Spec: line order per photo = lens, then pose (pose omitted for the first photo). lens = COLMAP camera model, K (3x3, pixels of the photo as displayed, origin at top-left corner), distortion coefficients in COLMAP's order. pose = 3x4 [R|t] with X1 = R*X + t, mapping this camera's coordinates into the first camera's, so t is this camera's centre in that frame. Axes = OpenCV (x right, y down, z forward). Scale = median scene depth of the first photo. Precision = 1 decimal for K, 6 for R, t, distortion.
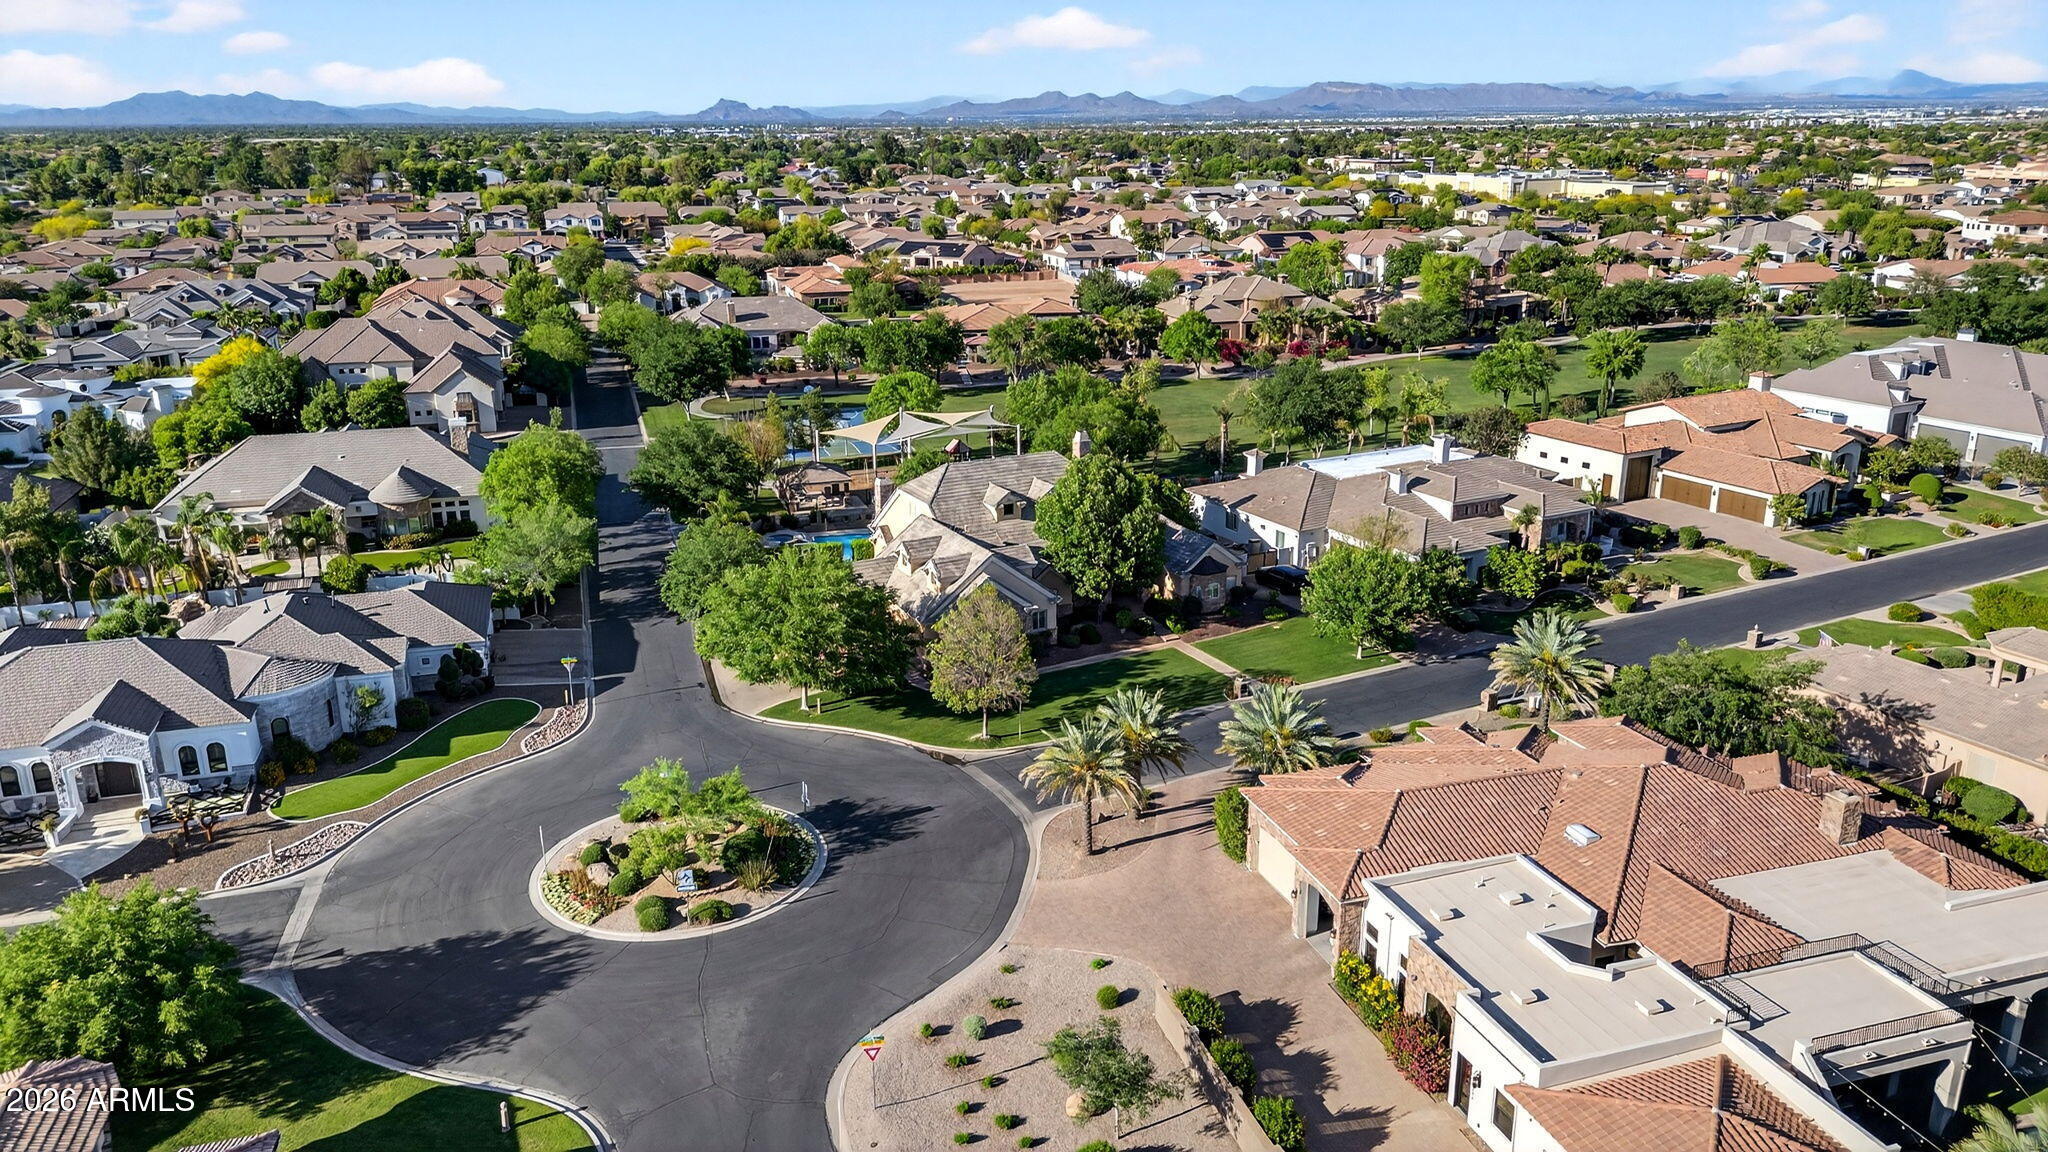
lens RADIAL K [[1448.0, 0, 1019.5], [0, 1448.0, 581.2], [0, 0, 1]] dist [0.082663, -0.095104]
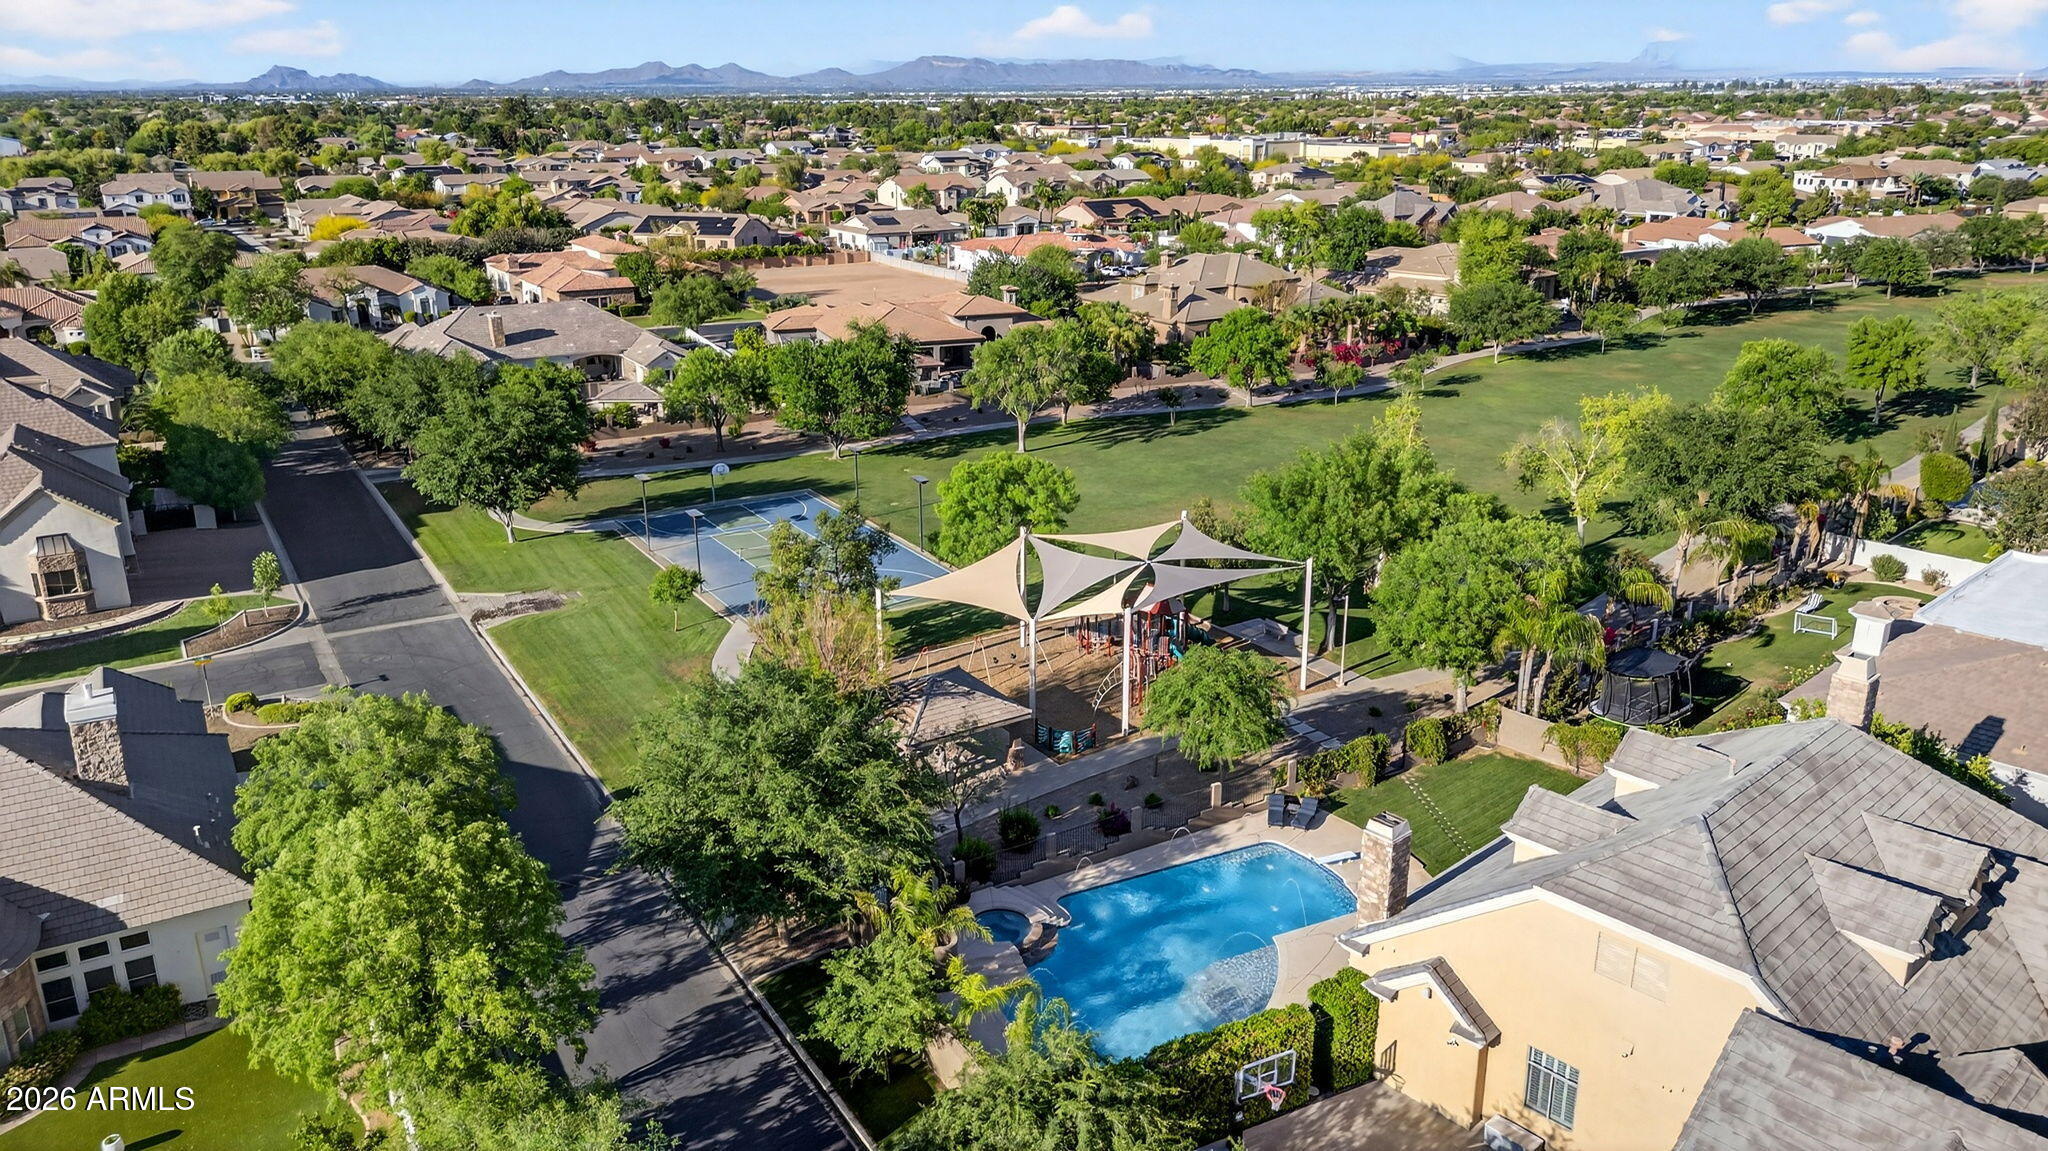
lens RADIAL K [[1454.1, 0, 1024.0], [0, 1454.1, 575.5], [0, 0, 1]] dist [0.061873, -0.056826]
pose [[0.967423, -0.077092, 0.241142, -0.134483], [0.074093, 0.997020, 0.021494, -0.073611], [-0.242080, -0.002926, 0.970252, 0.320501]]
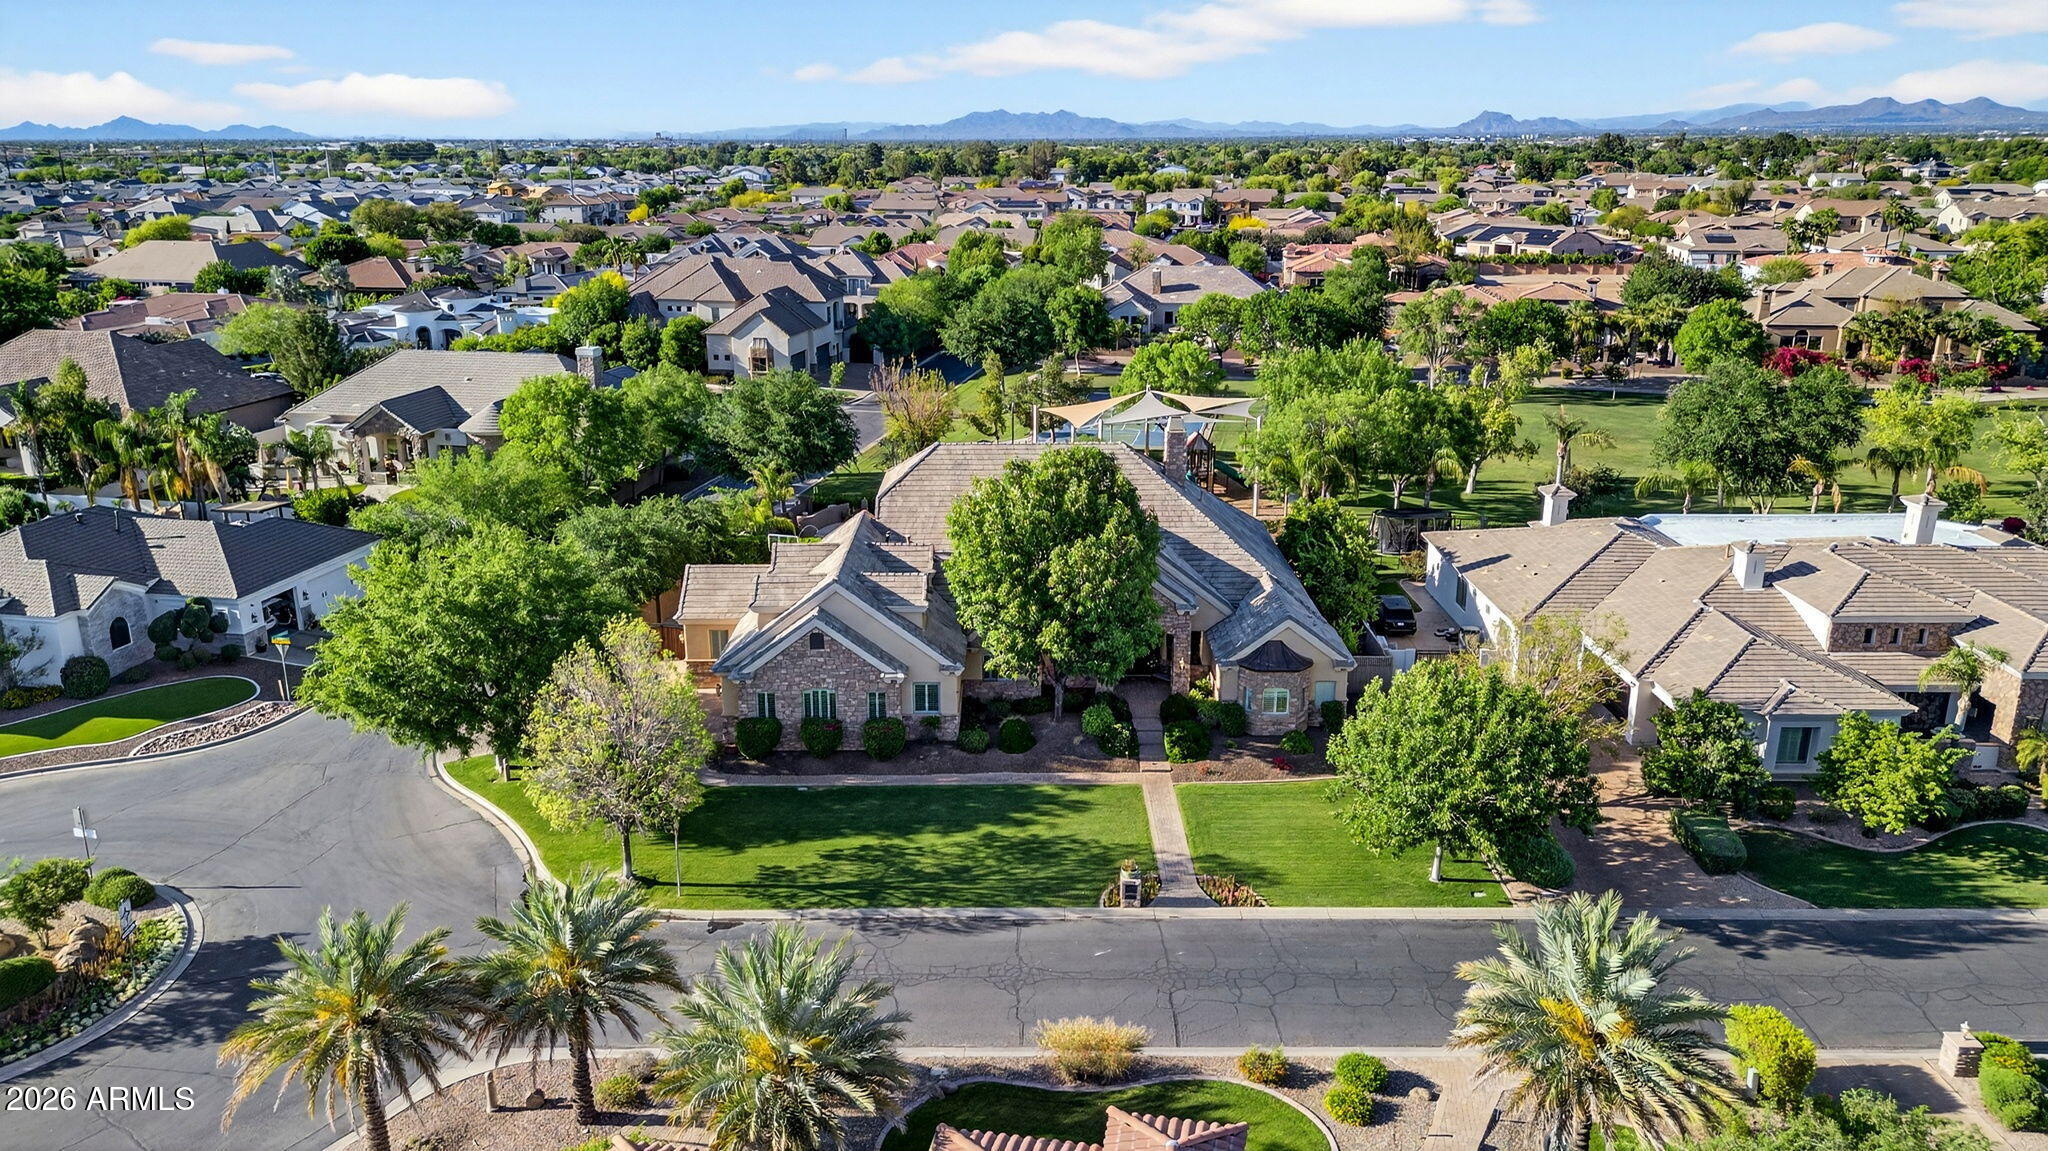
lens RADIAL K [[1448.0, 0, 1019.5], [0, 1448.0, 580.7], [0, 0, 1]] dist [0.082663, -0.095104]
pose [[0.884359, 0.140213, -0.445253, 0.134367], [-0.143911, 0.989257, 0.025690, -0.018814], [0.444071, 0.041358, 0.895036, 0.193718]]
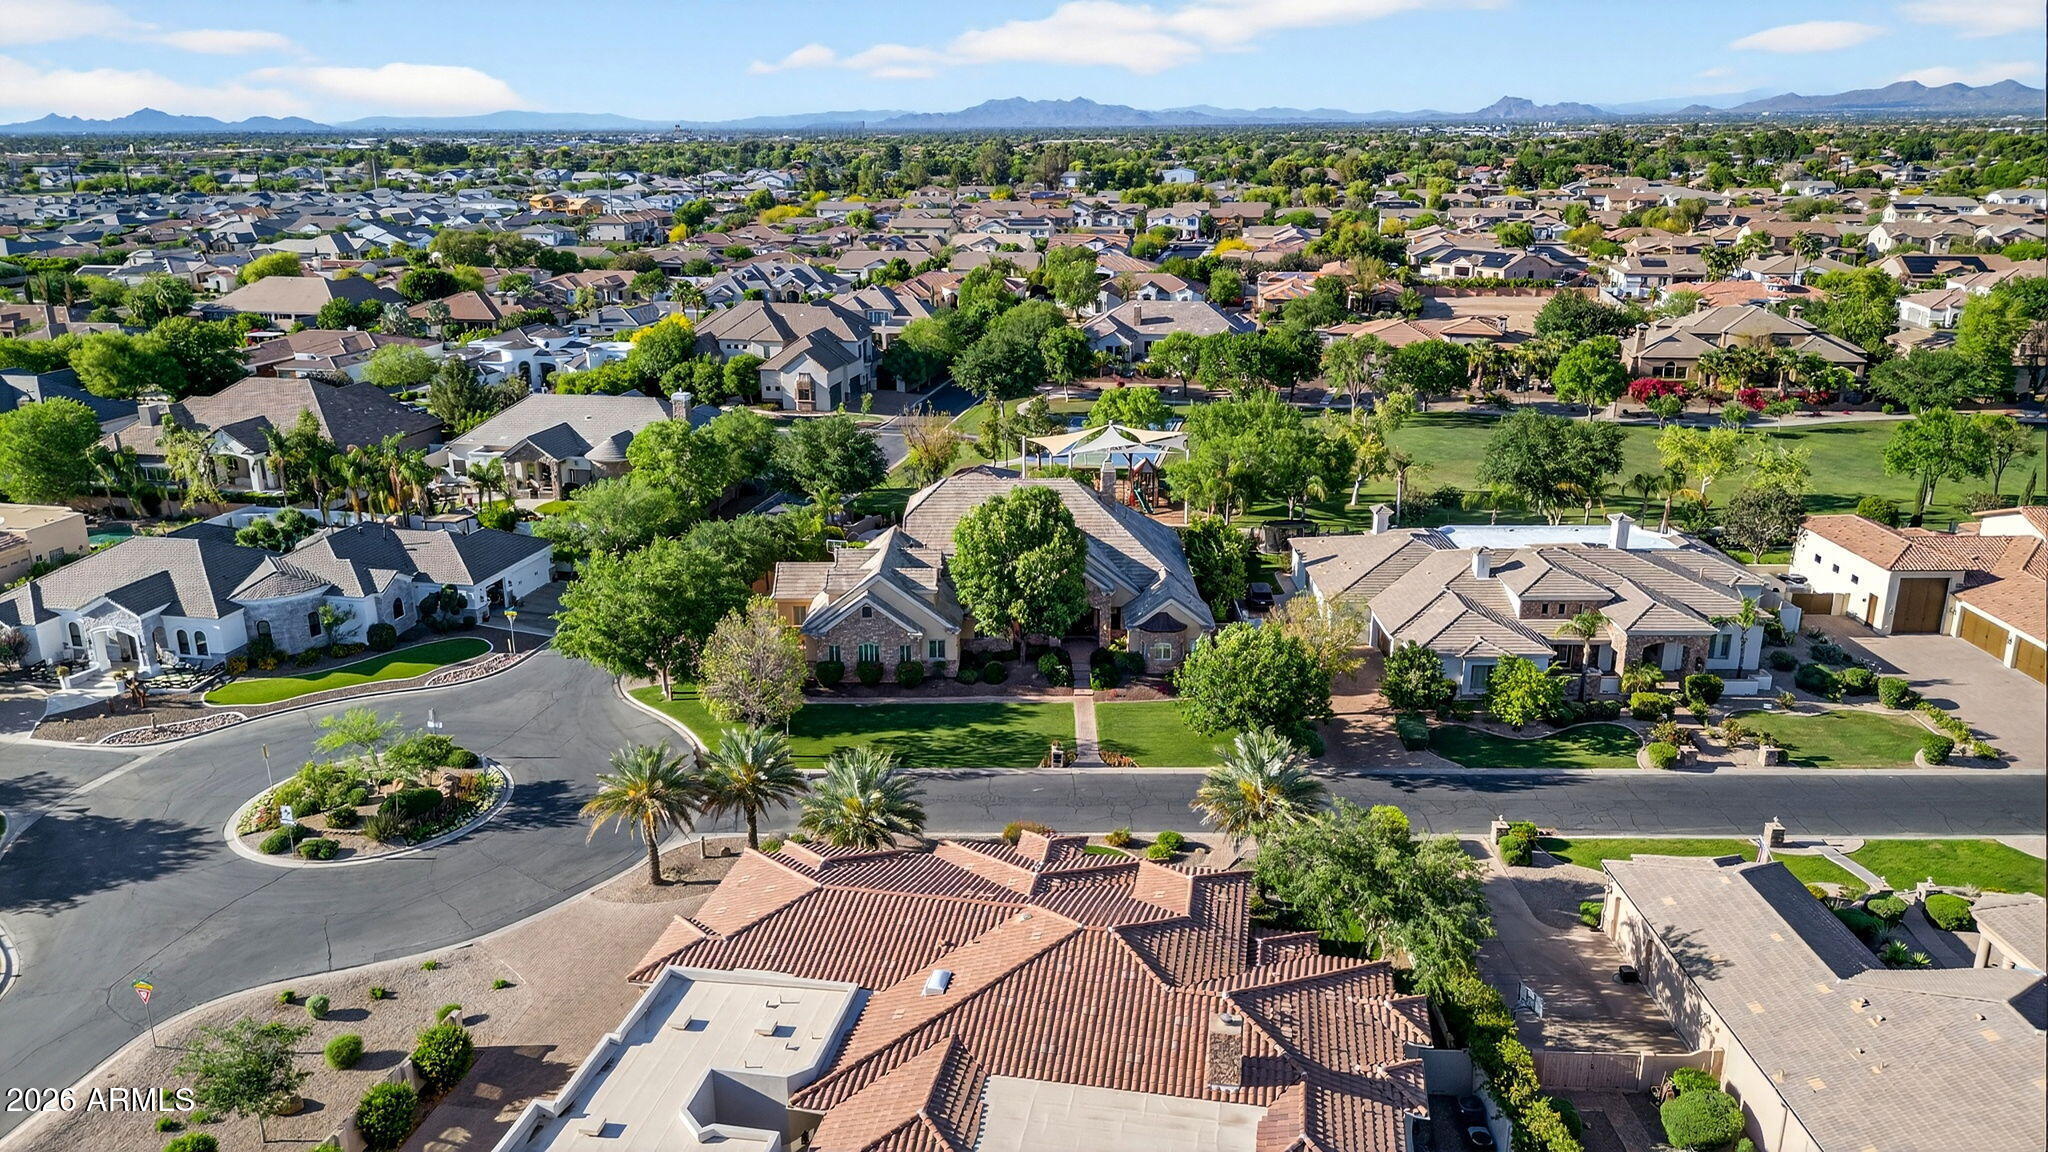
lens RADIAL K [[1448.0, 0, 1019.5], [0, 1448.0, 581.2], [0, 0, 1]] dist [0.082663, -0.095104]
pose [[0.878965, 0.143432, -0.454806, 0.208171], [-0.142970, 0.989086, 0.035622, -0.025274], [0.454951, 0.033713, 0.889878, 0.070065]]
